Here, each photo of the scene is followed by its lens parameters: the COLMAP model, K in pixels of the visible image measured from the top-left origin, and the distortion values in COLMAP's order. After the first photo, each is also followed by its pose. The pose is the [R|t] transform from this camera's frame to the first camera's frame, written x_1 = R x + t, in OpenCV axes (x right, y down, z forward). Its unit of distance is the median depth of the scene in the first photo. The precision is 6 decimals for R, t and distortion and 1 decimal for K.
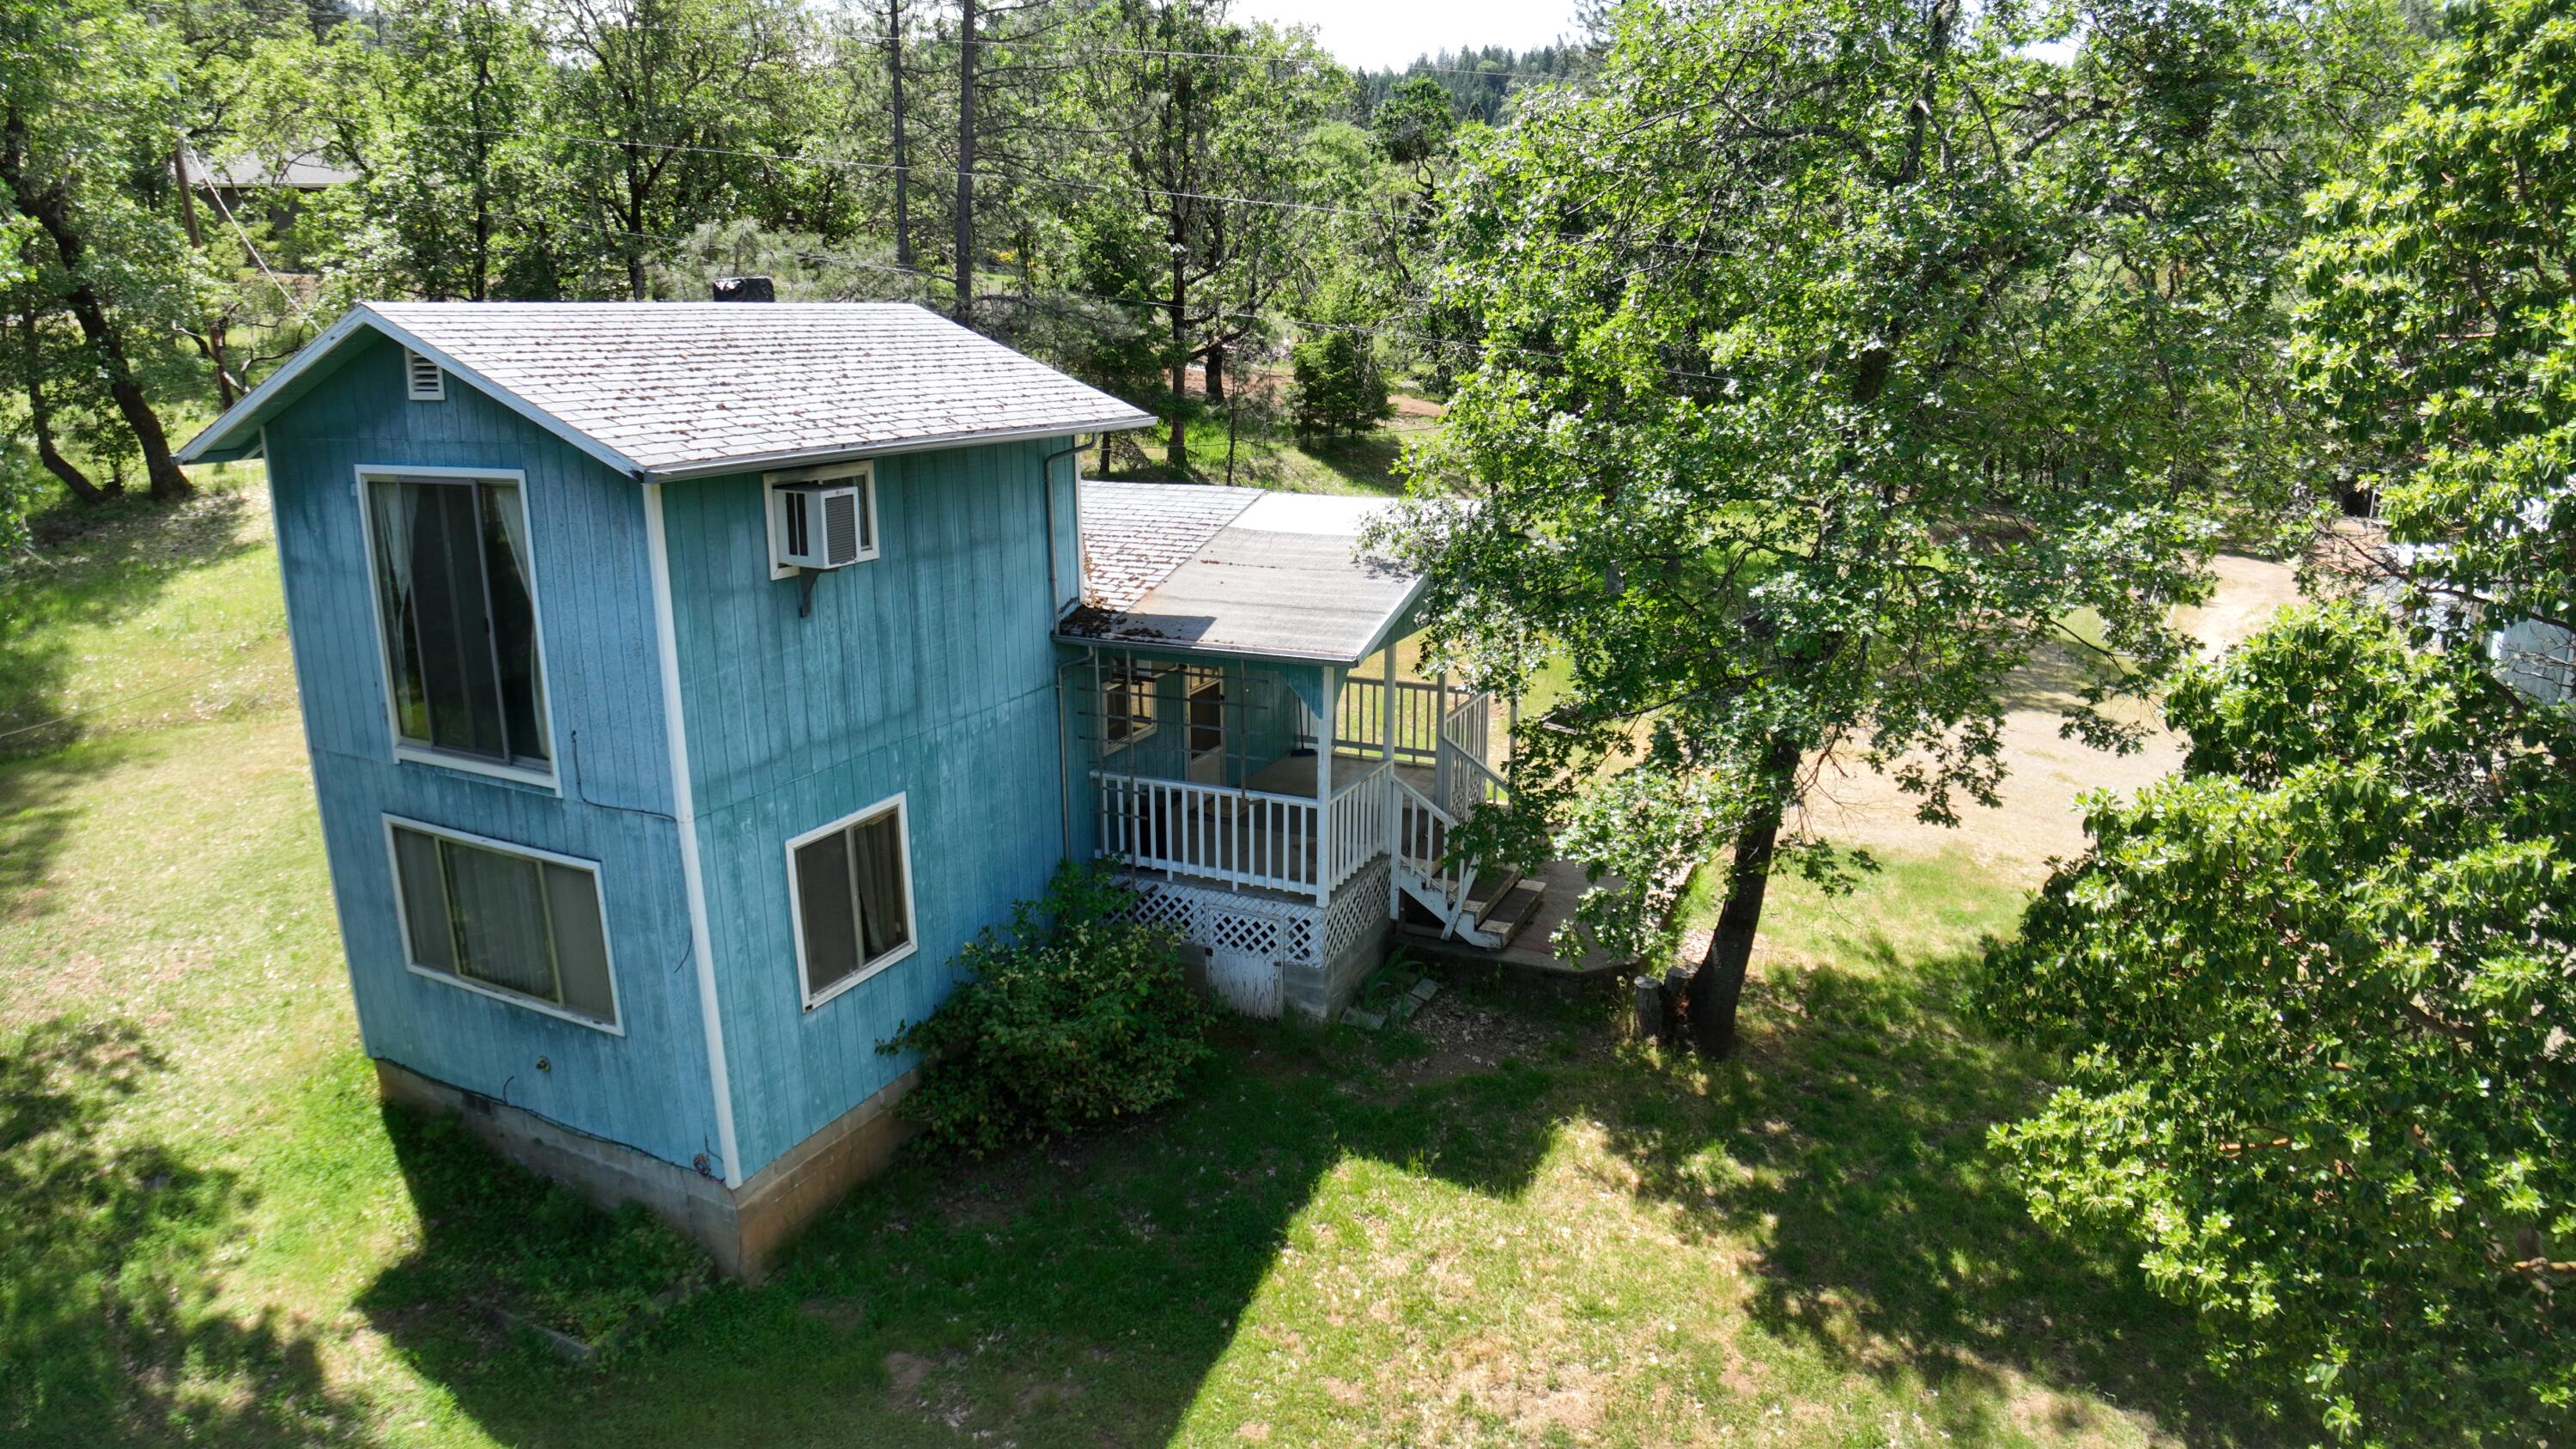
lens RADIAL K [[1511.0, 0, 1288.0], [0, 1511.0, 724.5], [0, 0, 1]] dist [-0.148812, 0.036300]
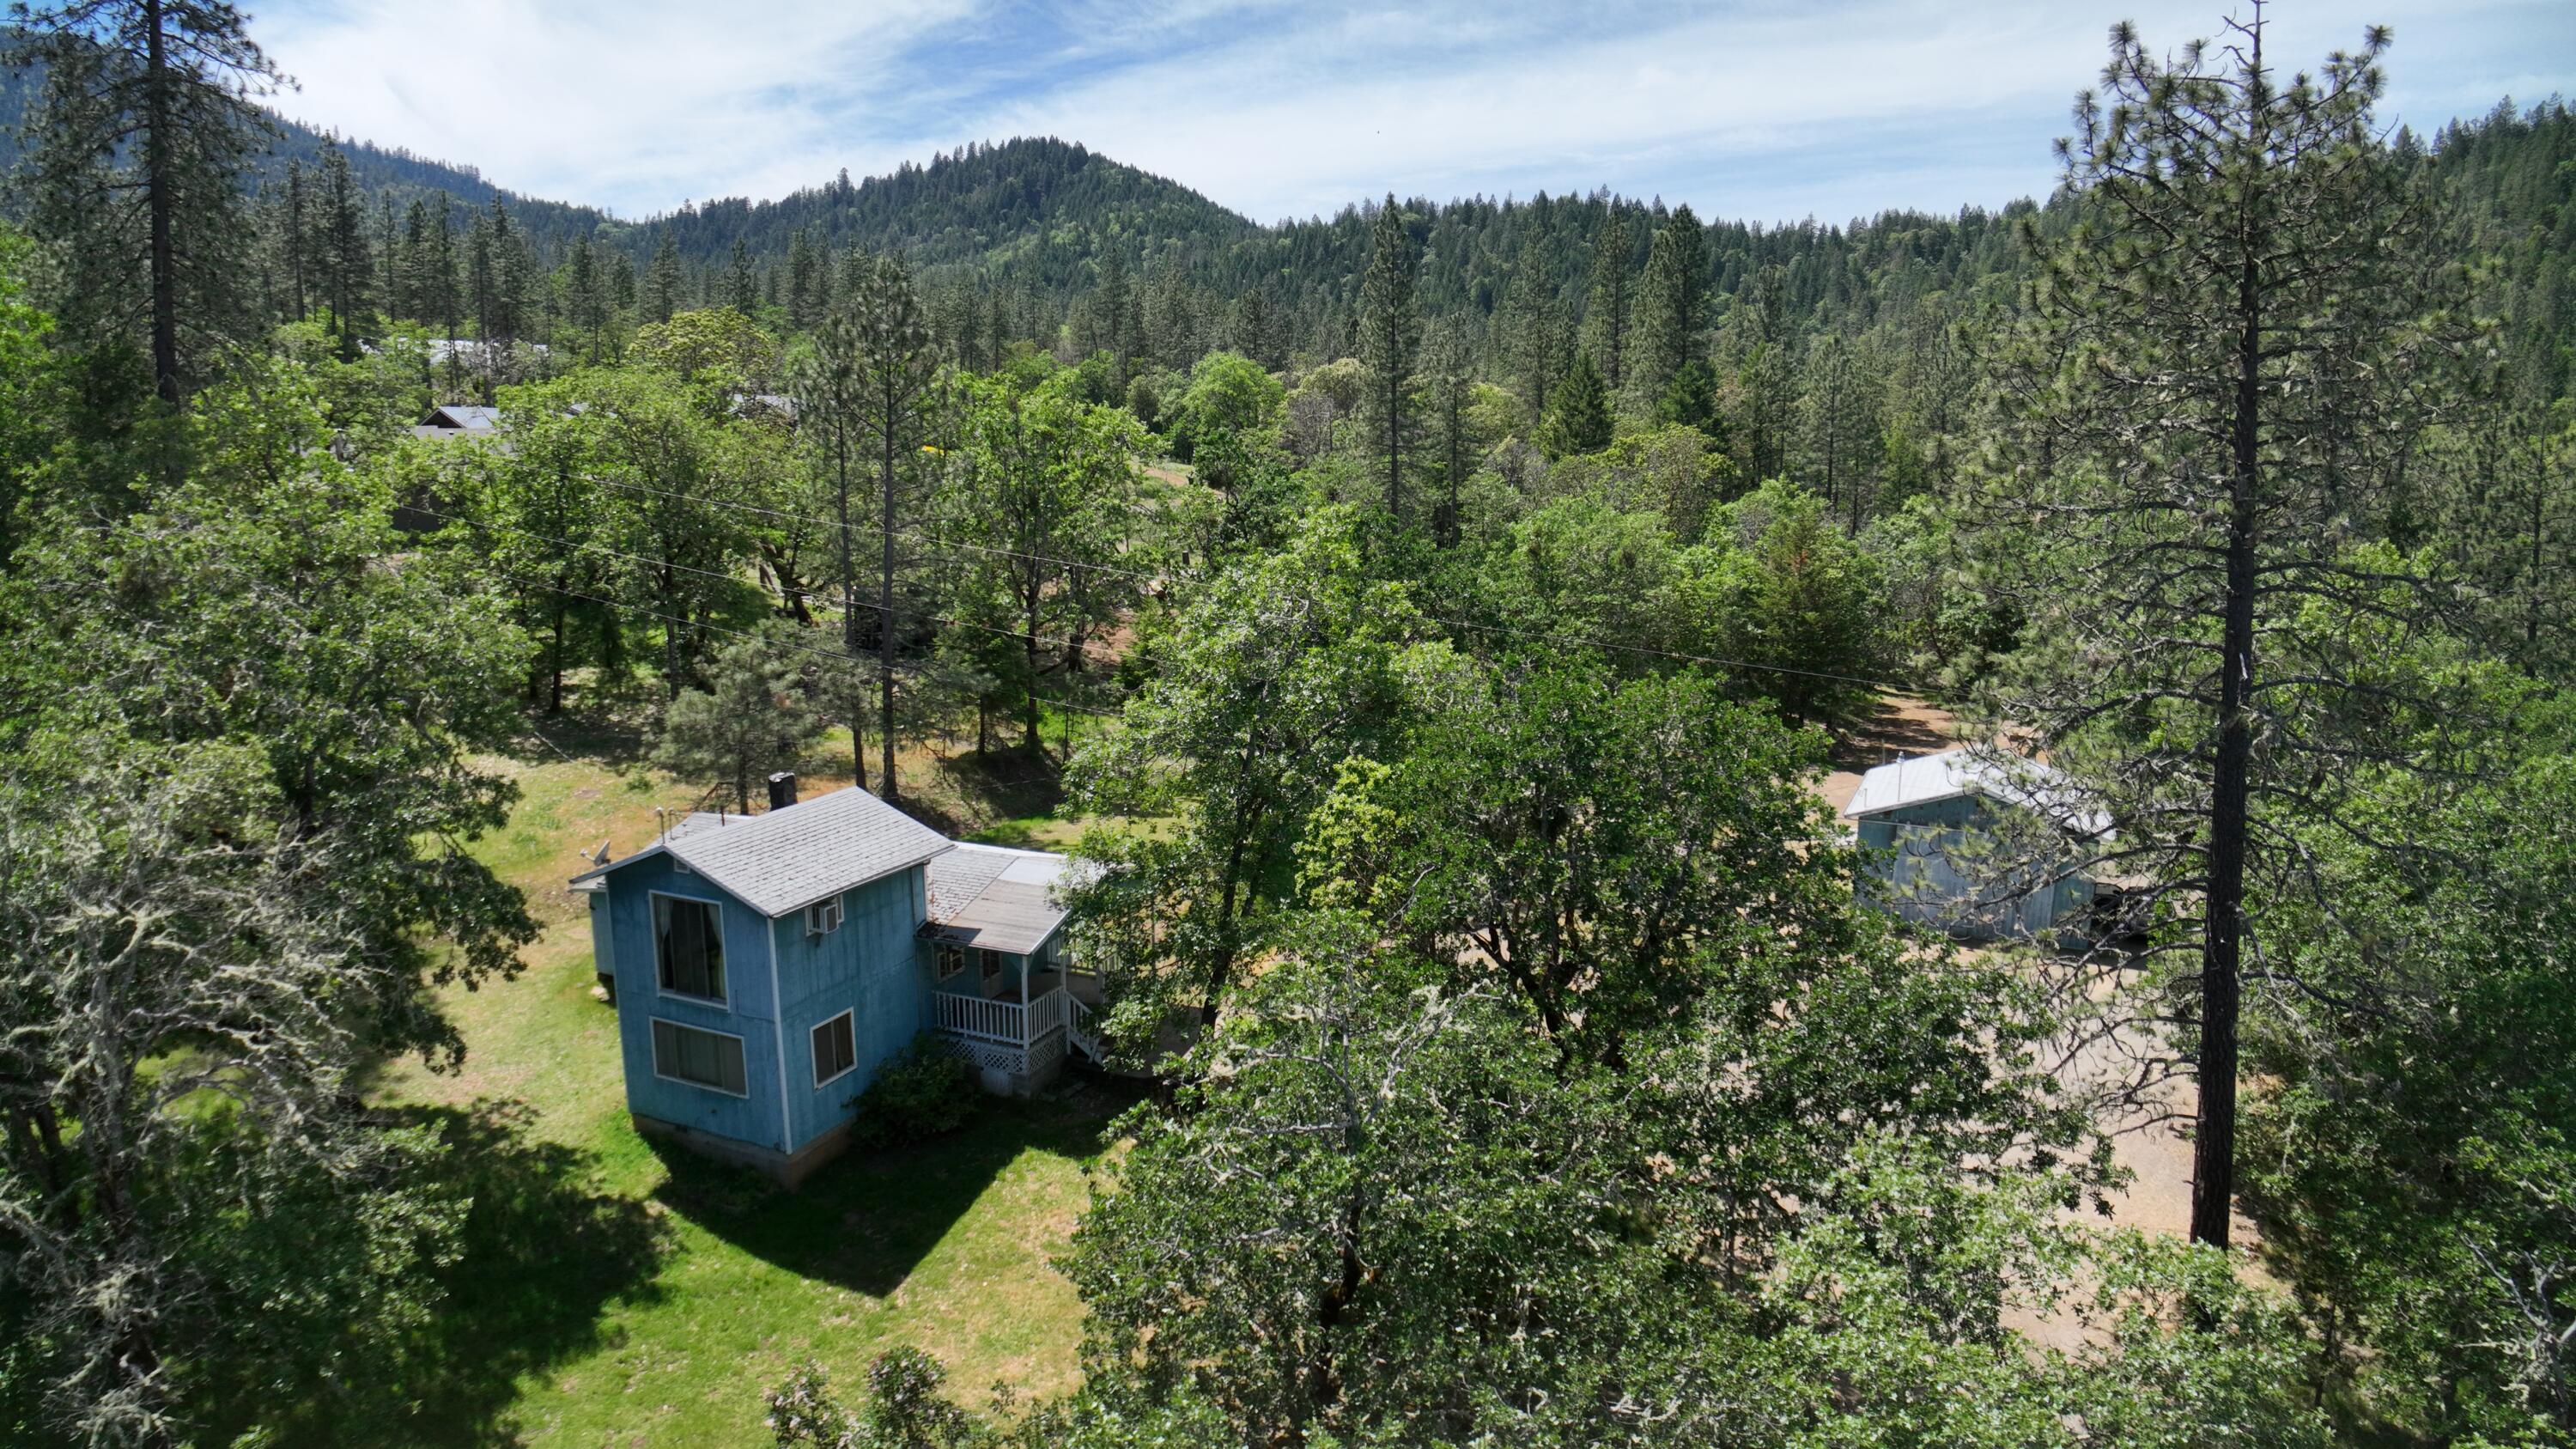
lens RADIAL K [[1511.0, 0, 1288.0], [0, 1511.0, 724.5], [0, 0, 1]] dist [-0.148812, 0.036300]
pose [[0.999235, -0.001336, 0.039084, 0.399516], [0.004440, 0.996831, -0.079428, -0.234260], [-0.038854, 0.079541, 0.996074, -1.636585]]
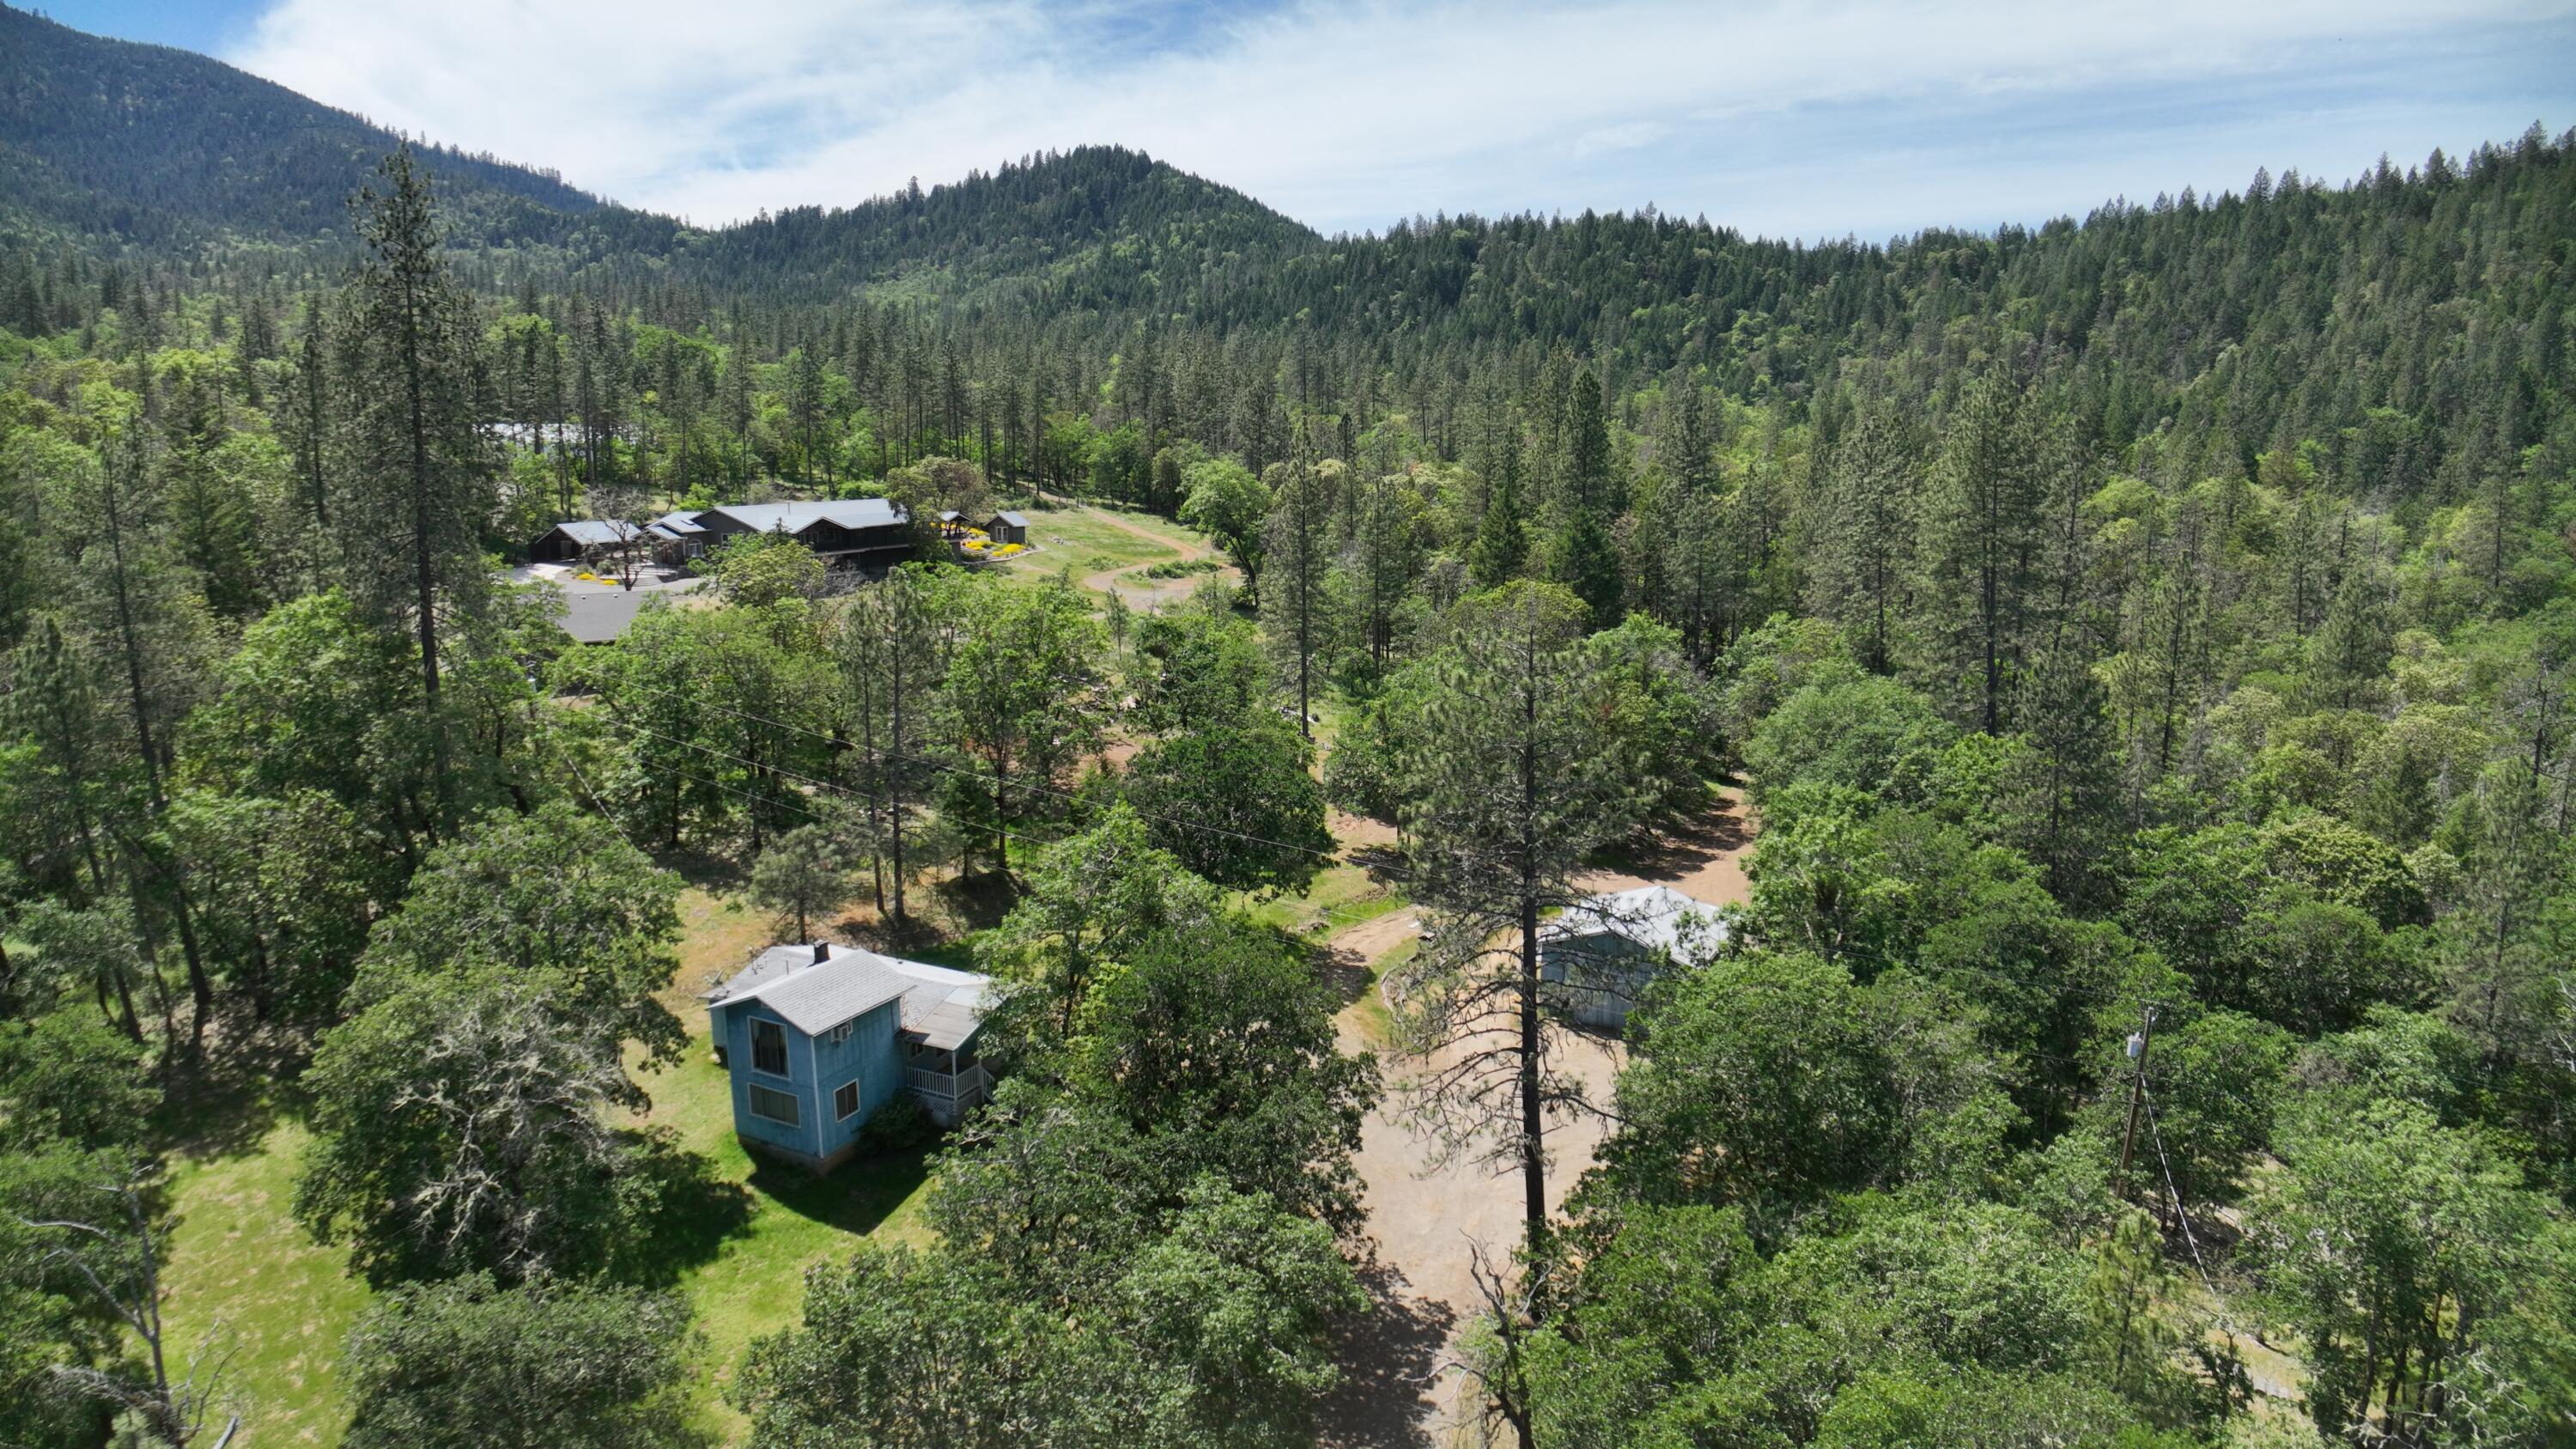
lens RADIAL K [[1511.0, 0, 1288.0], [0, 1511.0, 724.5], [0, 0, 1]] dist [-0.148812, 0.036300]
pose [[0.999964, 0.005639, -0.006379, 1.124695], [-0.006081, 0.997418, -0.071558, -0.738529], [0.005959, 0.071595, 0.997416, -3.730891]]
